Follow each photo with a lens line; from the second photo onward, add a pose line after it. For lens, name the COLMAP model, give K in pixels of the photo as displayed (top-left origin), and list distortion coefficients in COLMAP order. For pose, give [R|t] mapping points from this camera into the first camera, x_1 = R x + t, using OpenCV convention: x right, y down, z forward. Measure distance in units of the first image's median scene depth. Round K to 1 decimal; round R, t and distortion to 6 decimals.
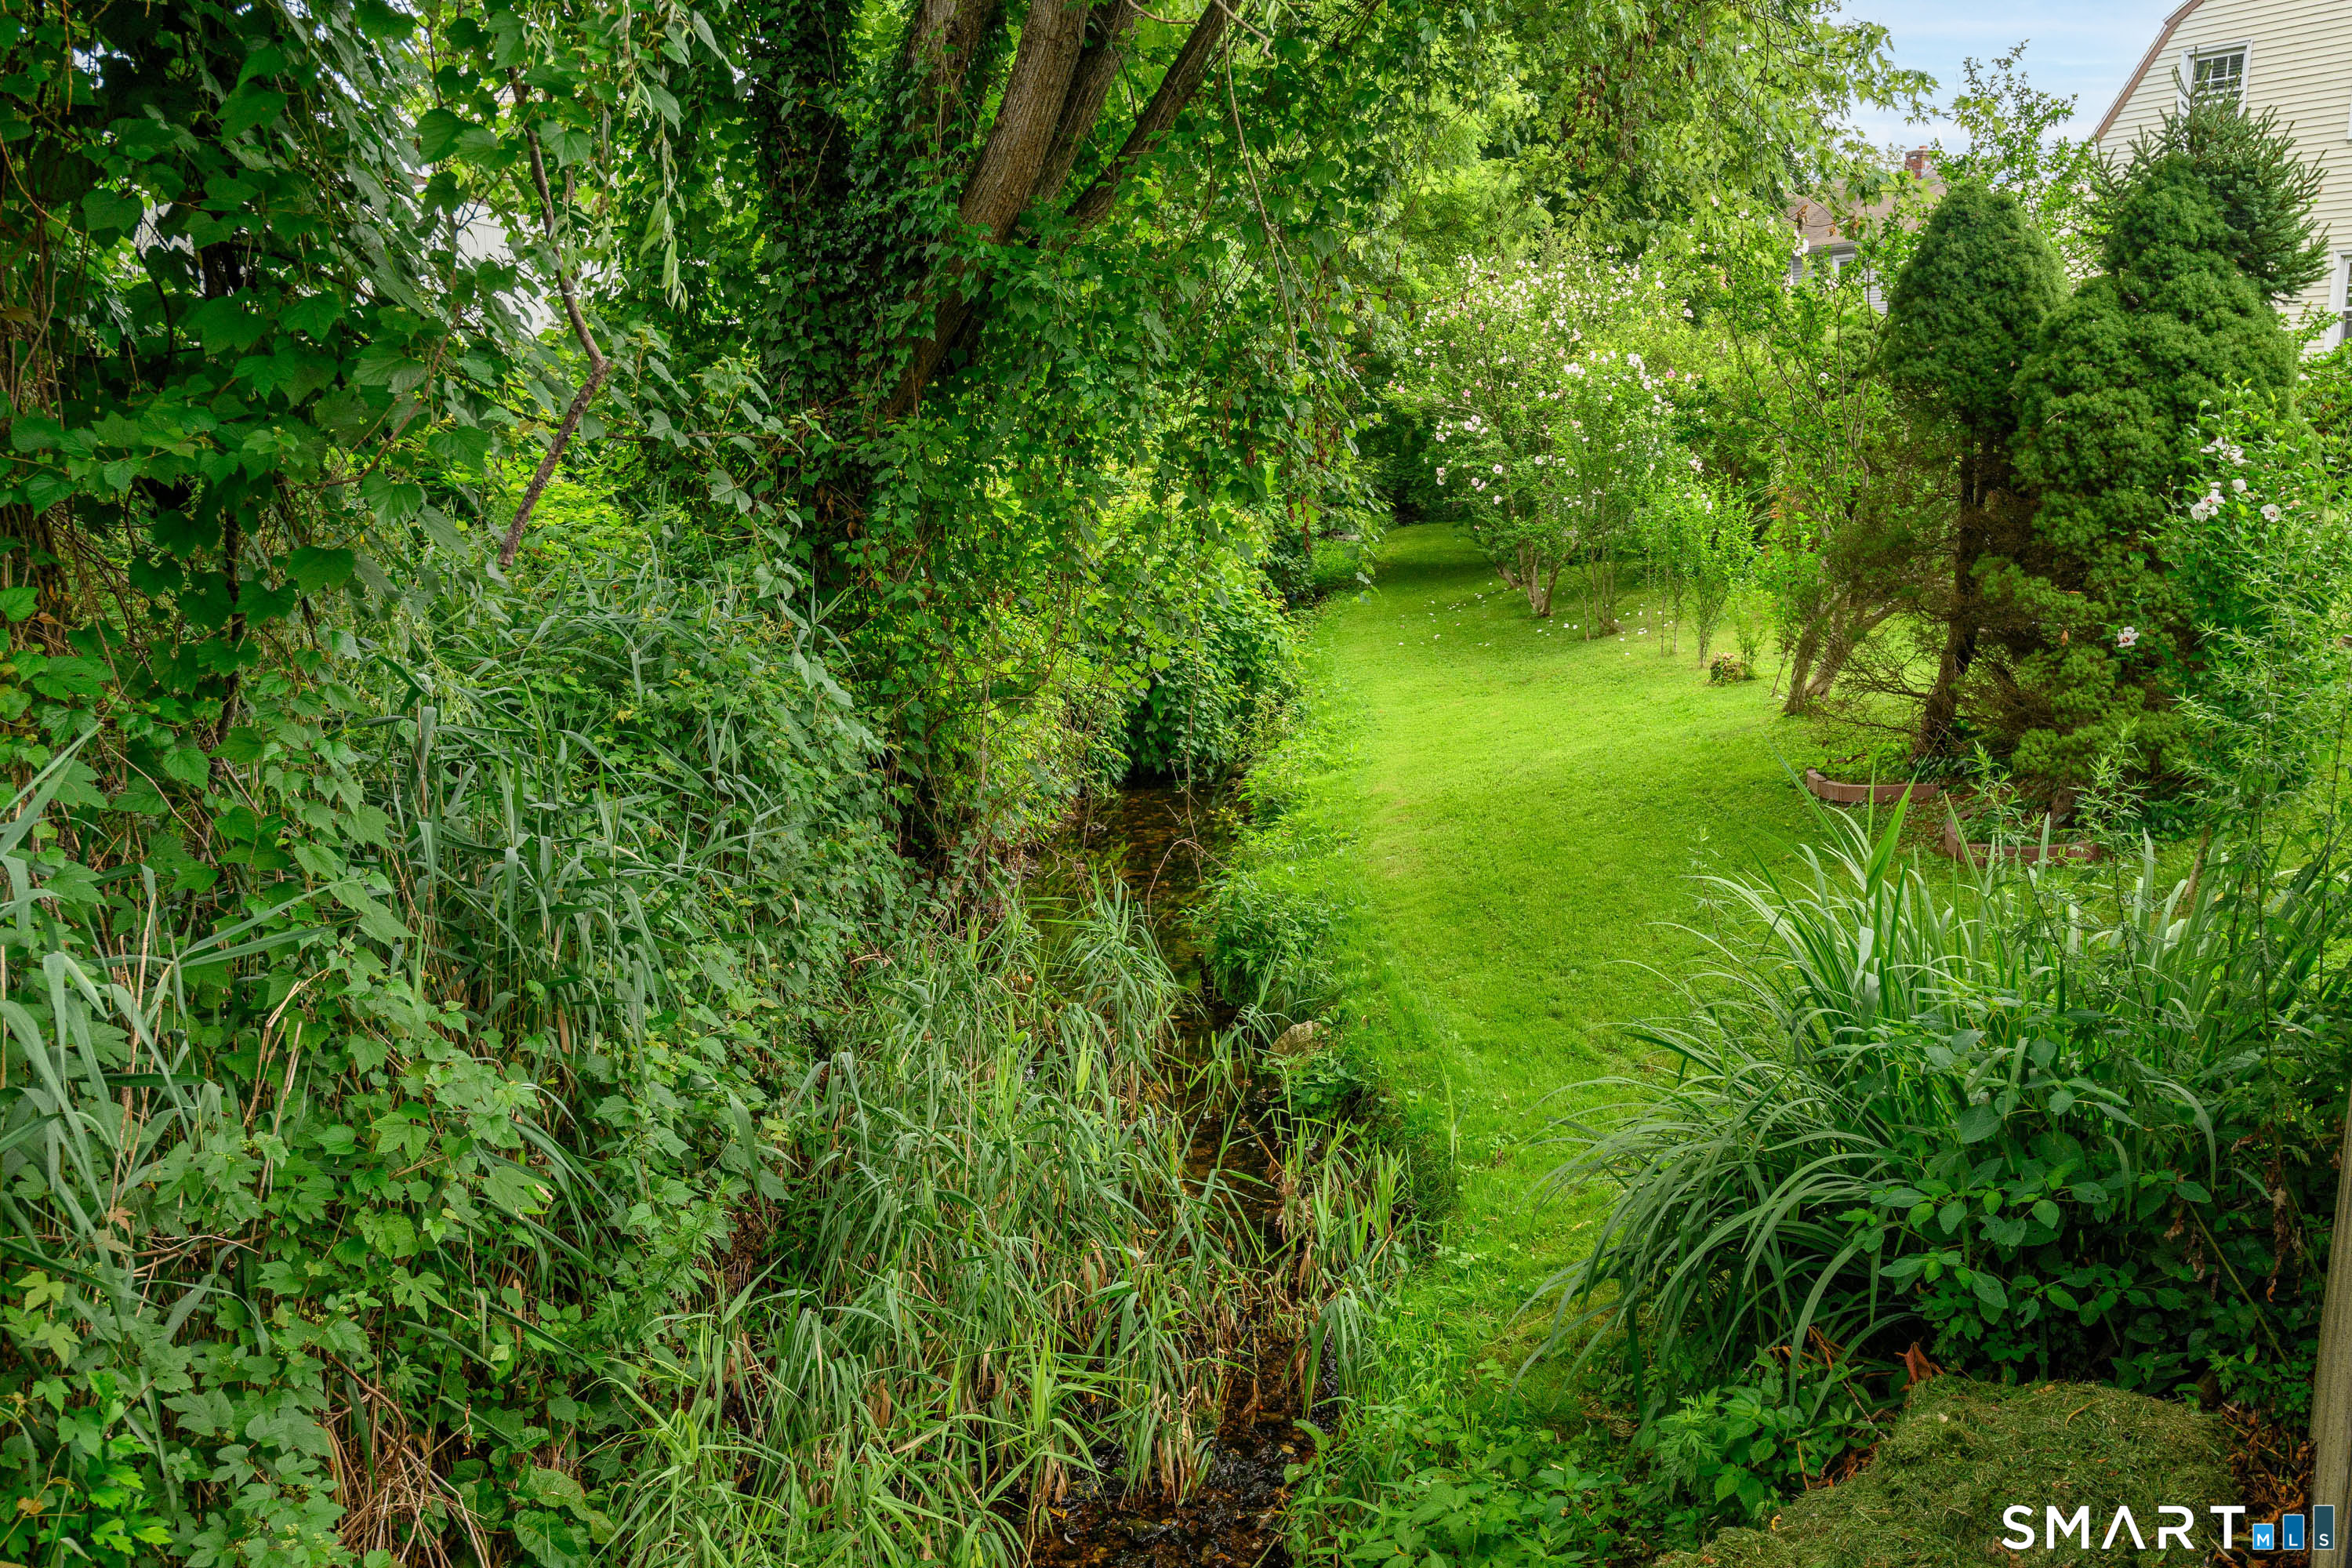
lens RADIAL K [[2101.6, 0, 1178.1], [0, 2101.6, 782.8], [0, 0, 1]] dist [0.004397, 0.003909]
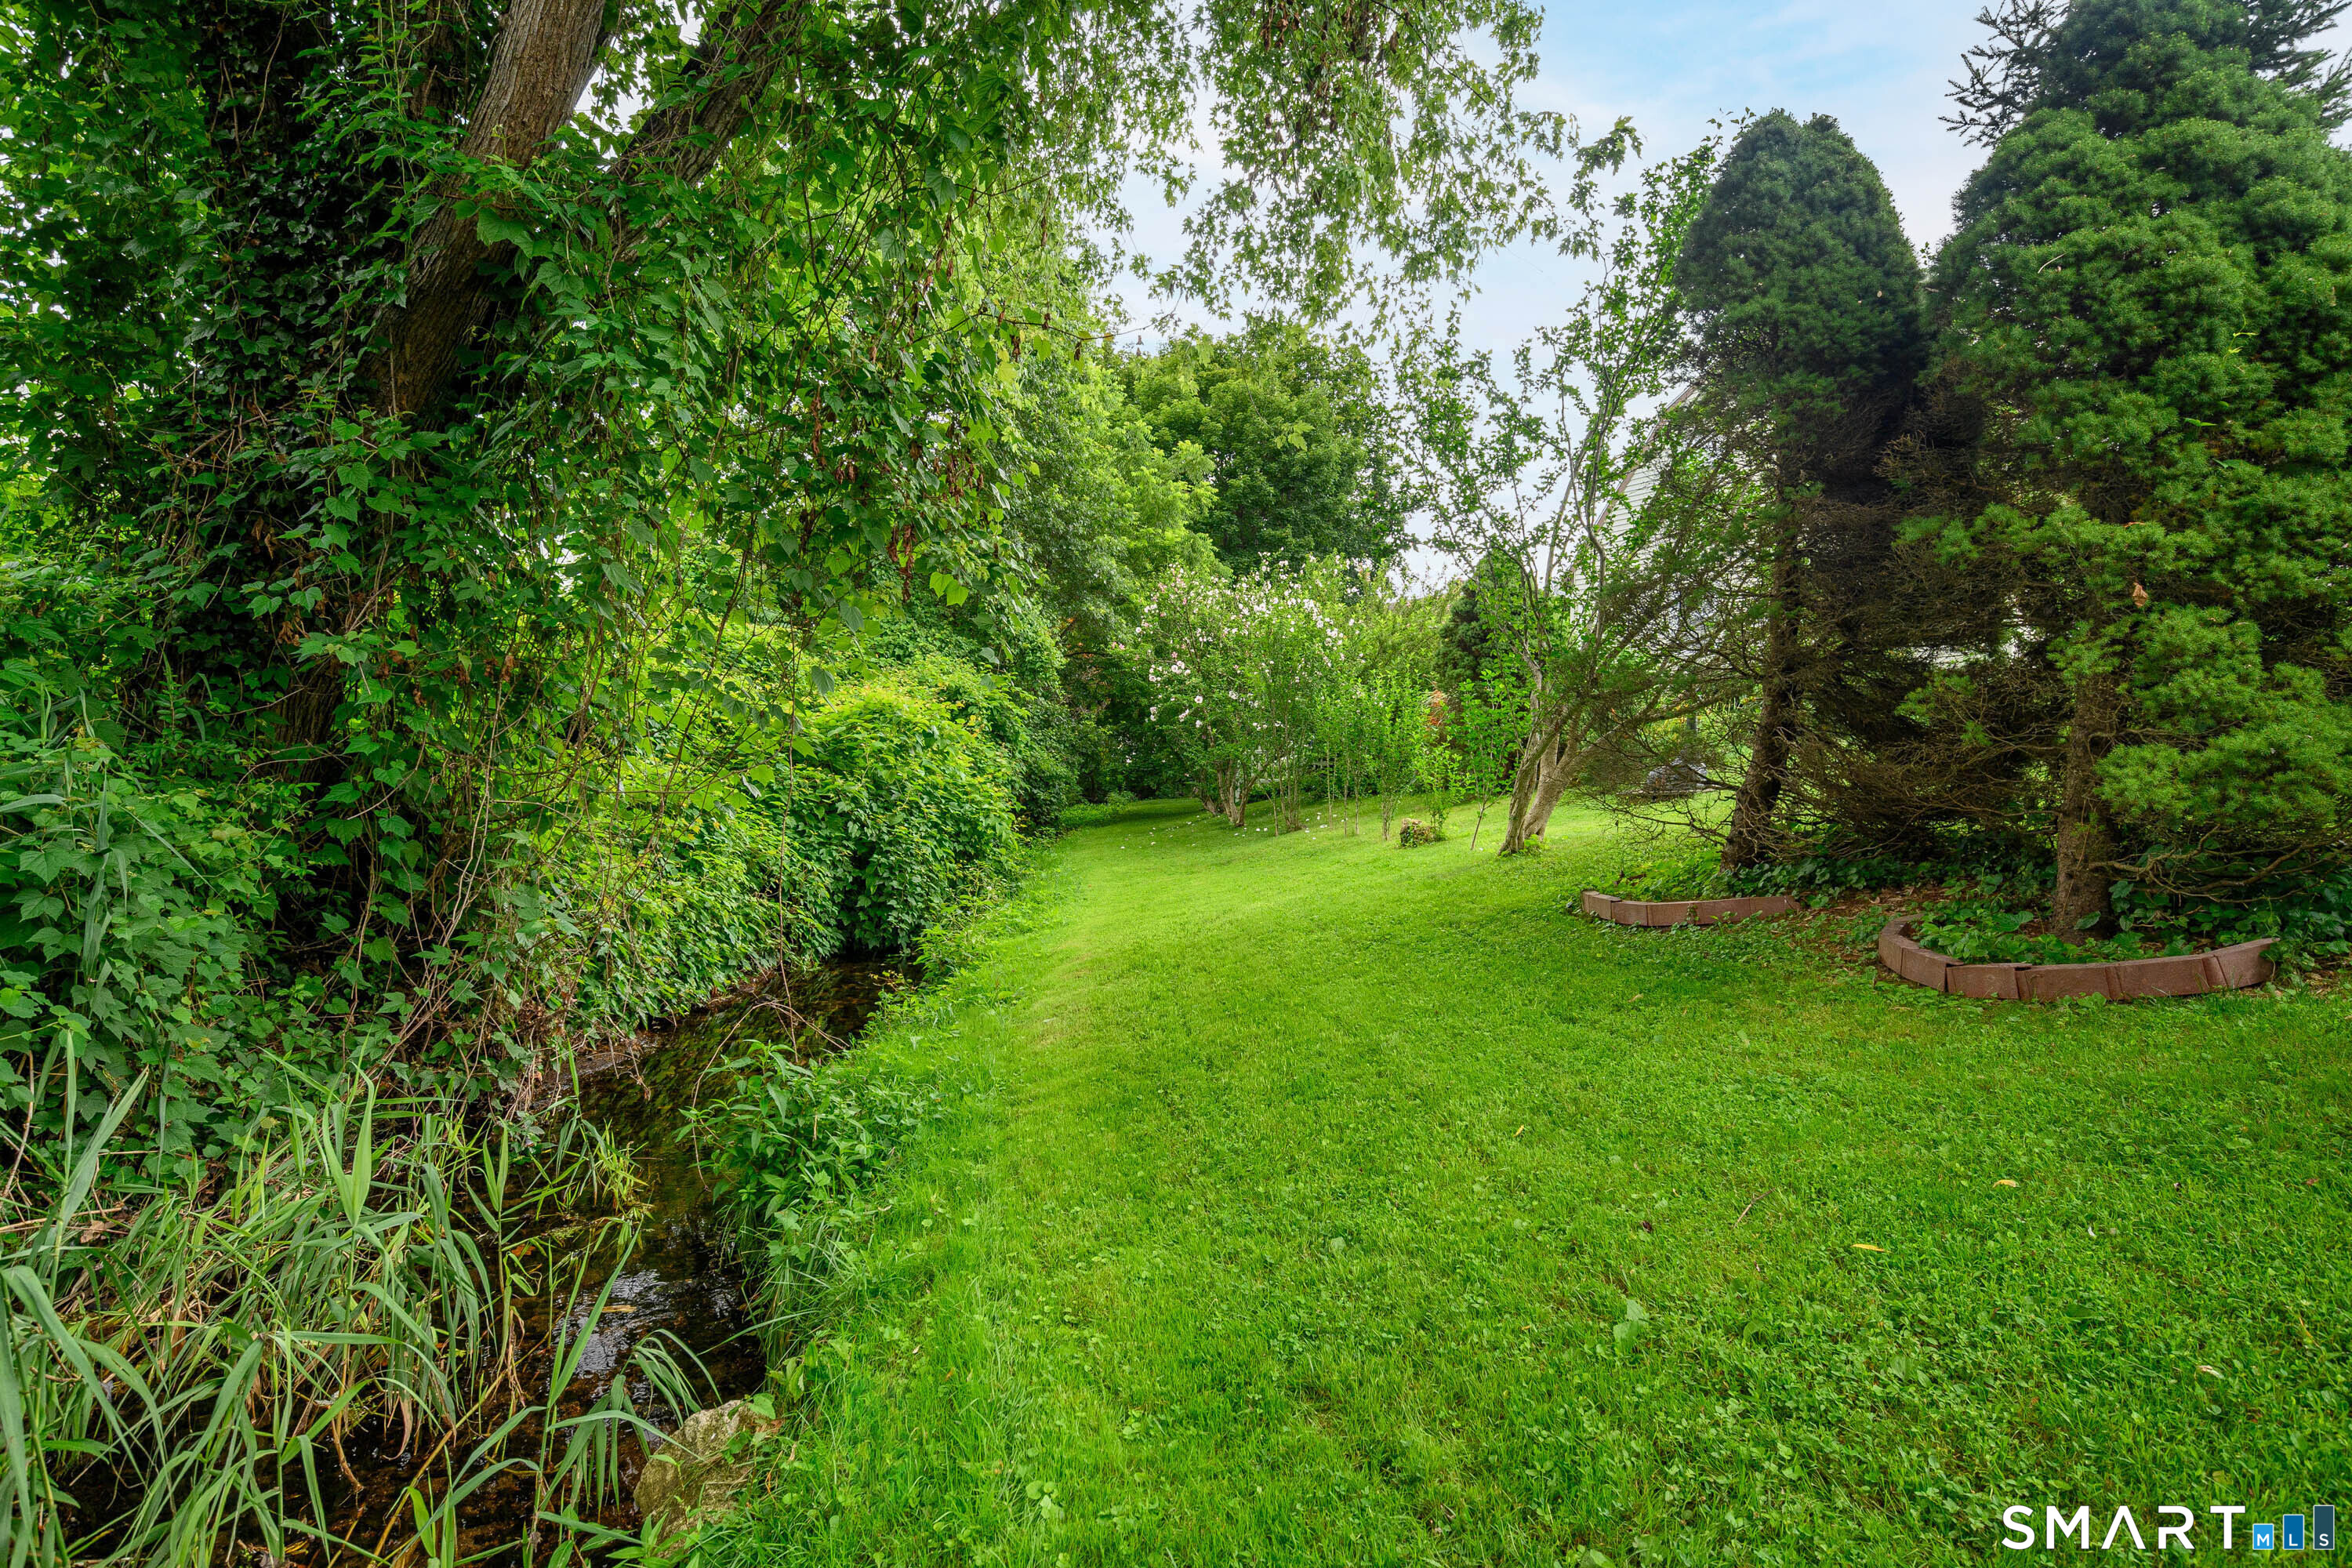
lens RADIAL K [[1204.2, 0, 1176.3], [0, 1204.2, 792.1], [0, 0, 1]] dist [-0.002142, 0.002078]
pose [[0.992537, -0.000474, 0.121945, 0.068577], [0.020312, 0.986665, -0.161494, 0.018881], [-0.120243, 0.162766, 0.979310, 0.414479]]
